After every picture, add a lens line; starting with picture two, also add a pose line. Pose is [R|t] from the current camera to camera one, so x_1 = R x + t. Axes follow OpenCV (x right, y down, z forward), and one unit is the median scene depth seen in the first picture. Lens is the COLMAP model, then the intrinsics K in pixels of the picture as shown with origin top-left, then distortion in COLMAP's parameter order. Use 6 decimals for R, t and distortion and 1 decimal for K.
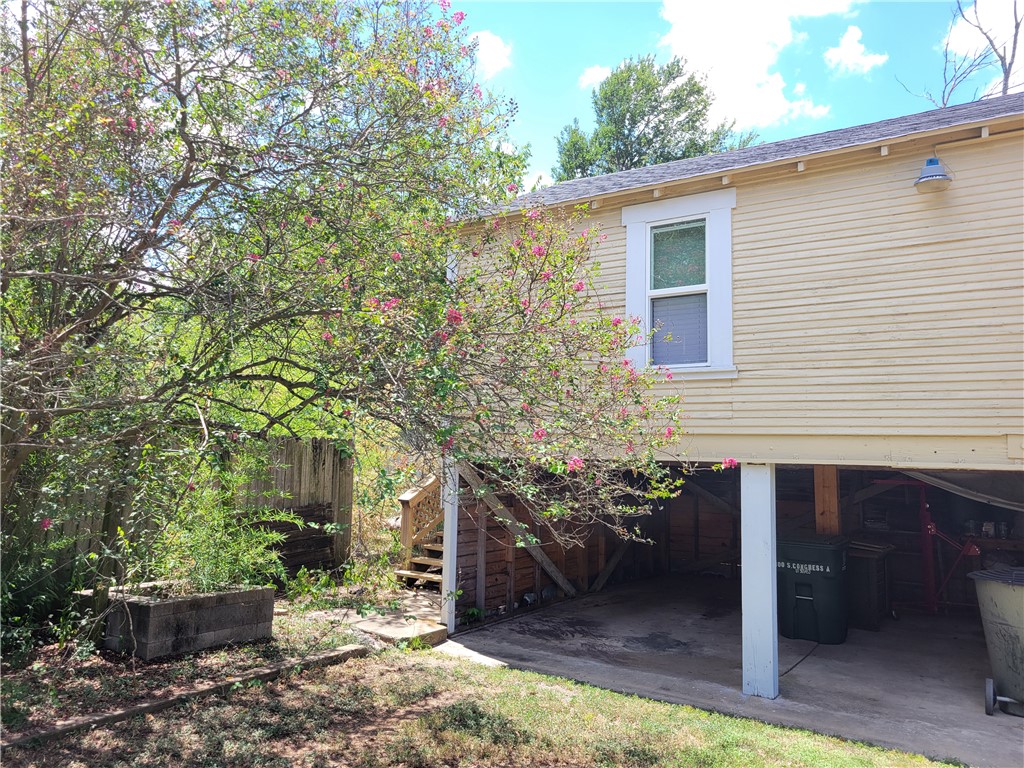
lens RADIAL K [[775.5, 0, 510.8], [0, 775.5, 381.9], [0, 0, 1]] dist [0.034286, -0.005167]
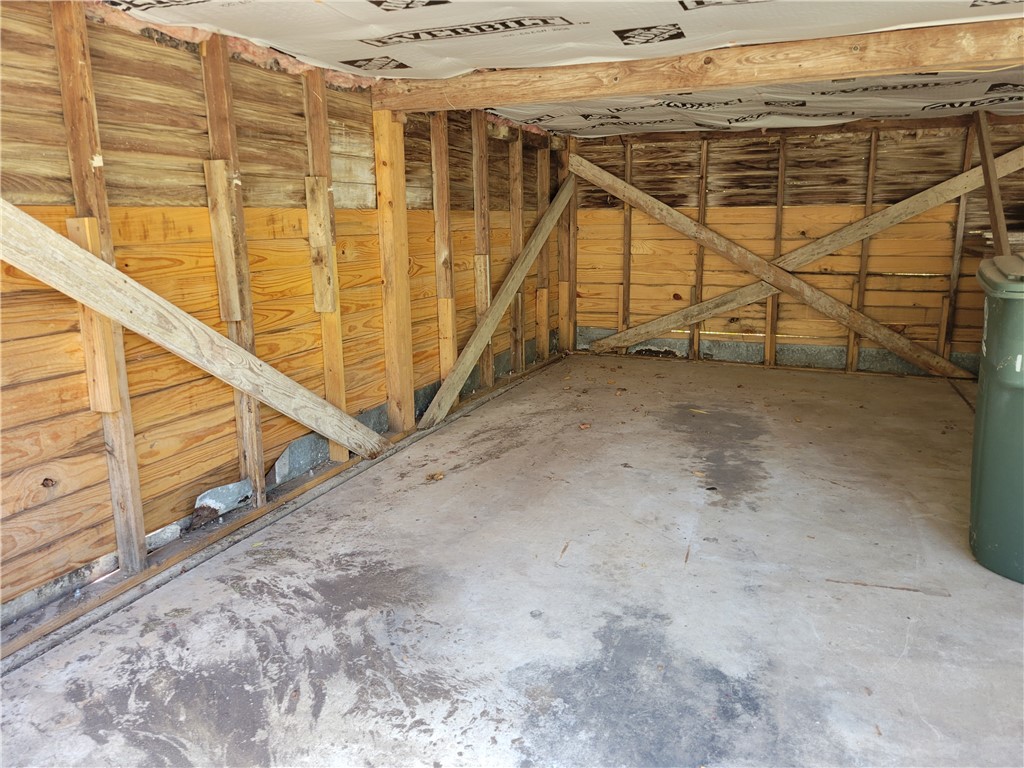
lens RADIAL K [[775.5, 0, 512.5], [0, 775.5, 382.3], [0, 0, 1]] dist [0.034286, -0.005167]
pose [[0.983398, -0.075851, 0.164850, 0.080659], [0.020948, 0.949828, 0.312071, 0.110875], [-0.180250, -0.303436, 0.935648, 0.582615]]
